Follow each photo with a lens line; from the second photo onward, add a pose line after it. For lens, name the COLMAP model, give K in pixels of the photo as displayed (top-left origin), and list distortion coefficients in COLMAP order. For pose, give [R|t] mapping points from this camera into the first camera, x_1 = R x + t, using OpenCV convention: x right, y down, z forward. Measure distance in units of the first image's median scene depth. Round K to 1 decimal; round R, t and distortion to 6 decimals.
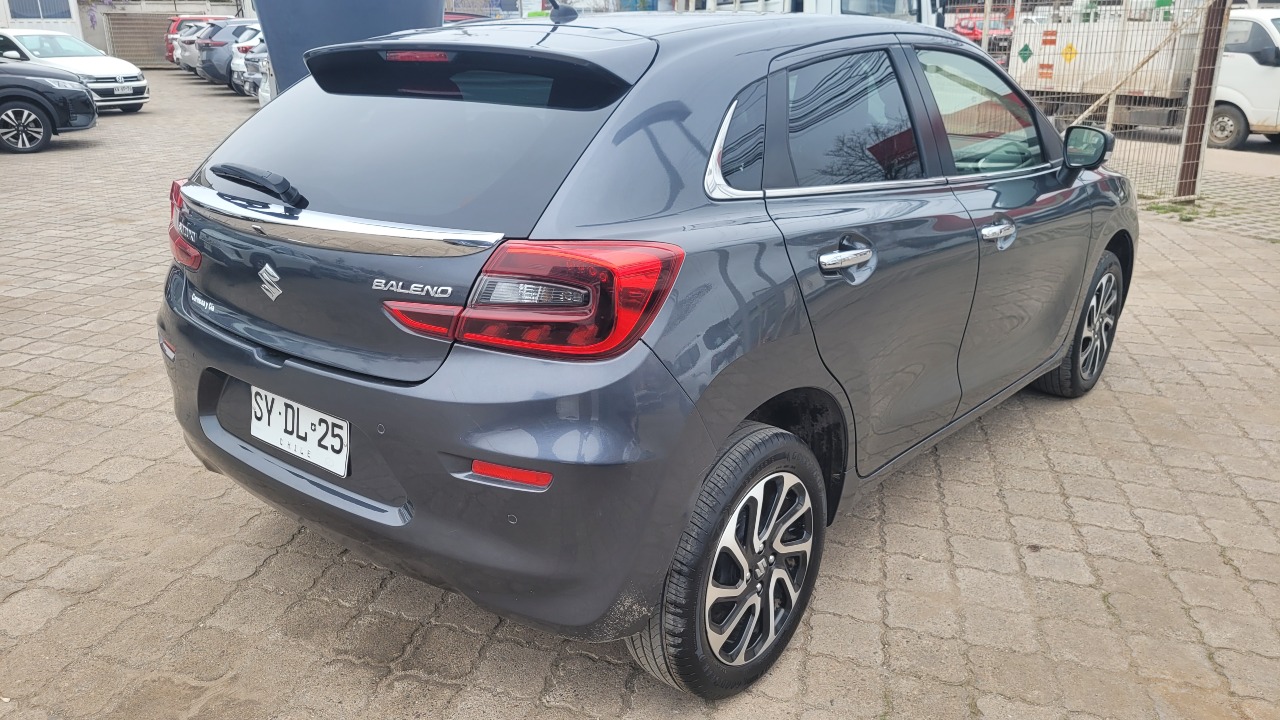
lens RADIAL K [[967.0, 0, 640.0], [0, 967.0, 360.0], [0, 0, 1]] dist [0.008103, 0.001781]
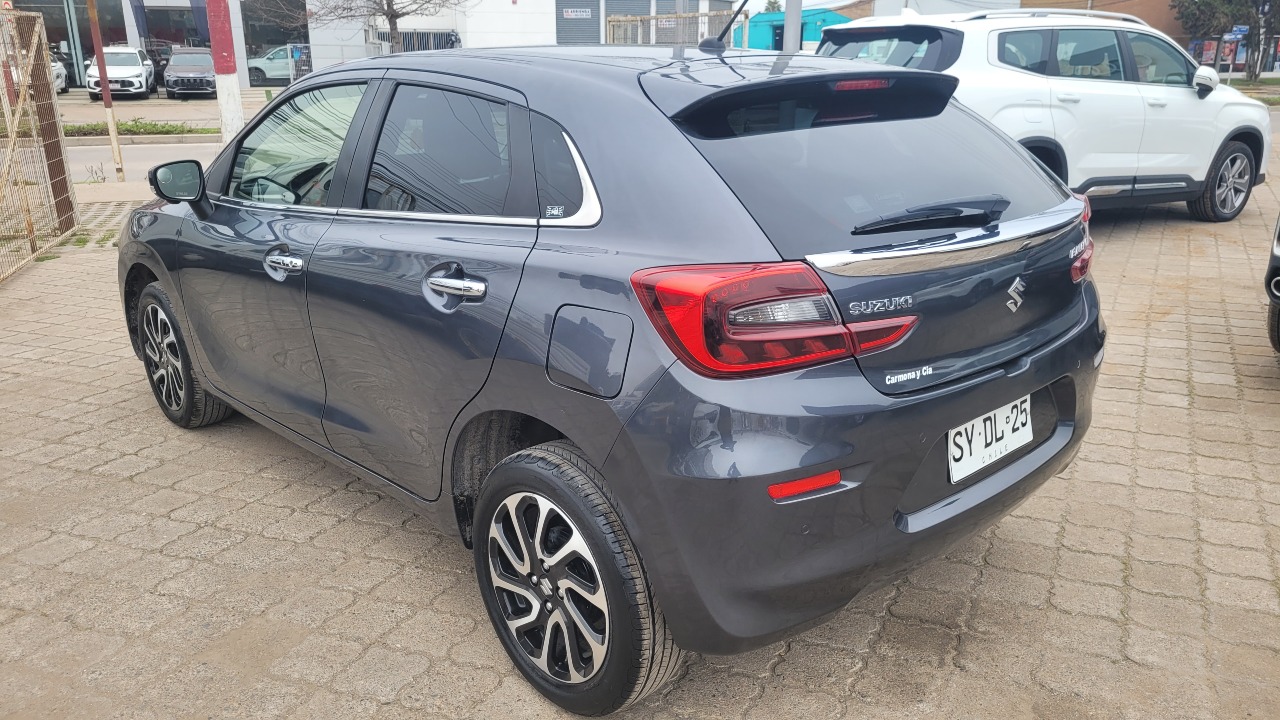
lens RADIAL K [[967.0, 0, 640.0], [0, 967.0, 360.0], [0, 0, 1]] dist [0.008103, 0.001781]
pose [[0.148724, -0.283239, 0.947448, -1.402316], [0.325680, 0.918680, 0.223516, -0.368946], [-0.933710, 0.275322, 0.228875, 1.108030]]
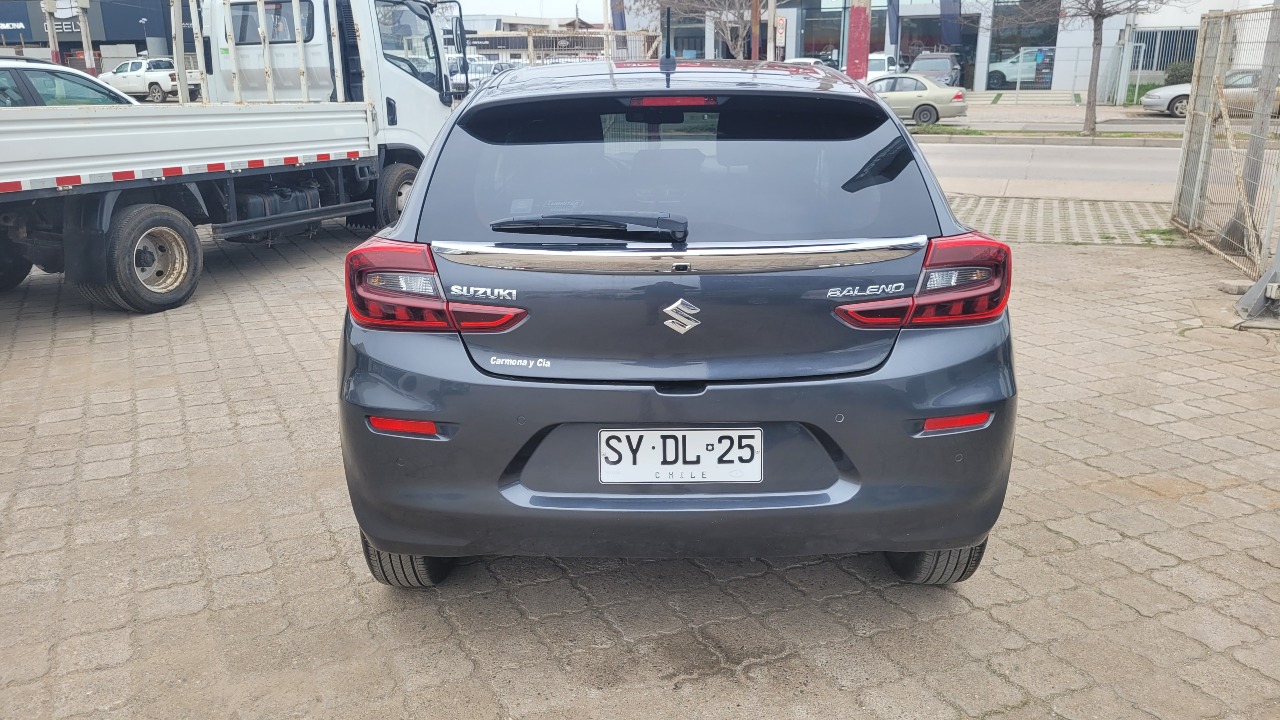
lens RADIAL K [[960.1, 0, 635.9], [0, 960.1, 368.1], [0, 0, 1]] dist [0.012428, 0.000852]
pose [[0.786159, -0.182484, 0.590469, -0.996789], [0.206236, 0.978110, 0.027699, -0.060858], [-0.582599, 0.100000, 0.806585, 0.188178]]
